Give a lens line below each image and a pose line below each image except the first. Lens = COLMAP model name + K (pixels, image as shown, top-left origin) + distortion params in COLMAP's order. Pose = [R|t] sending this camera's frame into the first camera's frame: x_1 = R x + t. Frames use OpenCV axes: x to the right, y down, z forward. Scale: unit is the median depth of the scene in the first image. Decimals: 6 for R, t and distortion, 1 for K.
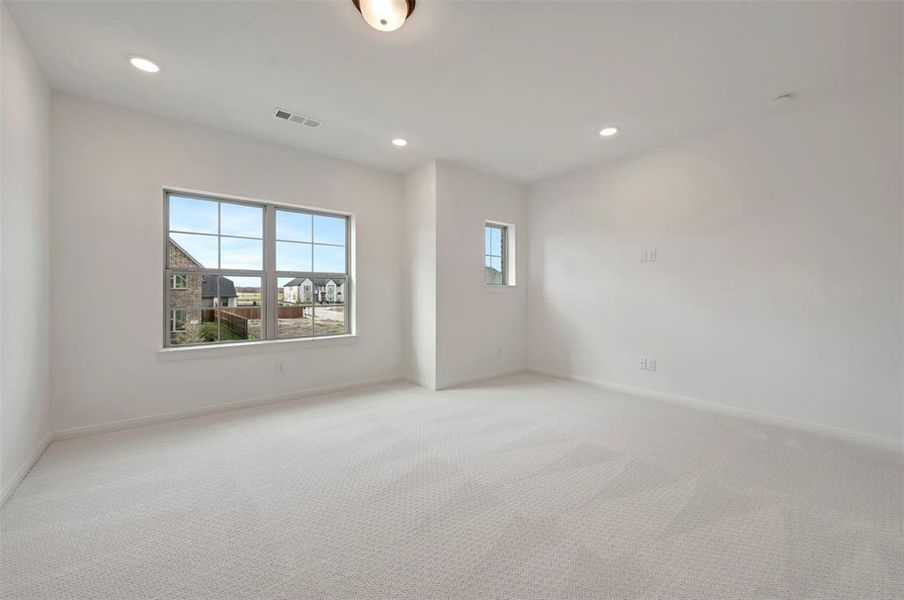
lens RADIAL K [[357.5, 0, 458.4], [0, 357.5, 293.4], [0, 0, 1]] dist [0.000140, -0.000194]
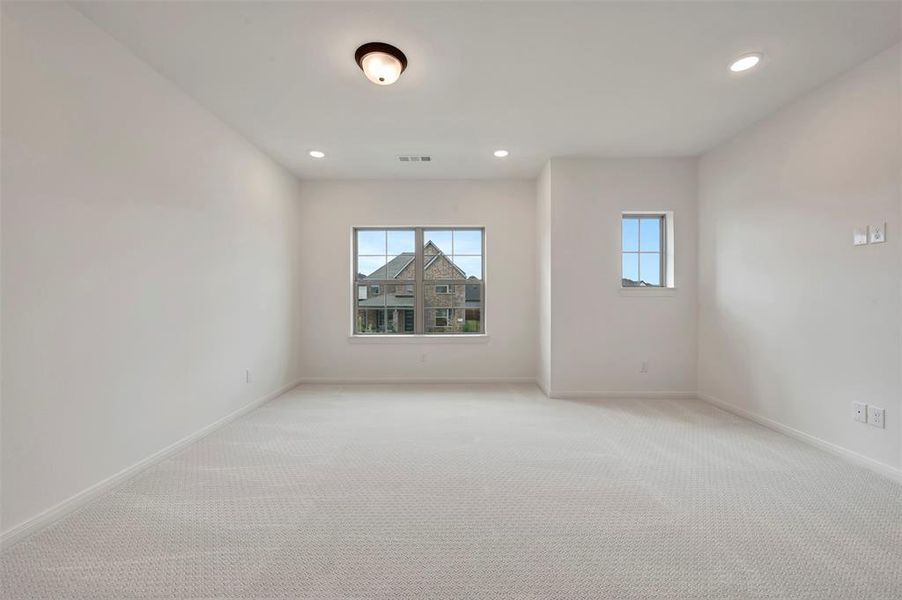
lens RADIAL K [[356.7, 0, 448.4], [0, 356.7, 297.4], [0, 0, 1]] dist [0.000140, -0.000194]
pose [[0.774914, -0.000950, -0.632066, 0.328677], [0.001880, 0.999998, 0.000802, -0.001835], [0.632064, -0.001810, 0.774914, 0.079820]]
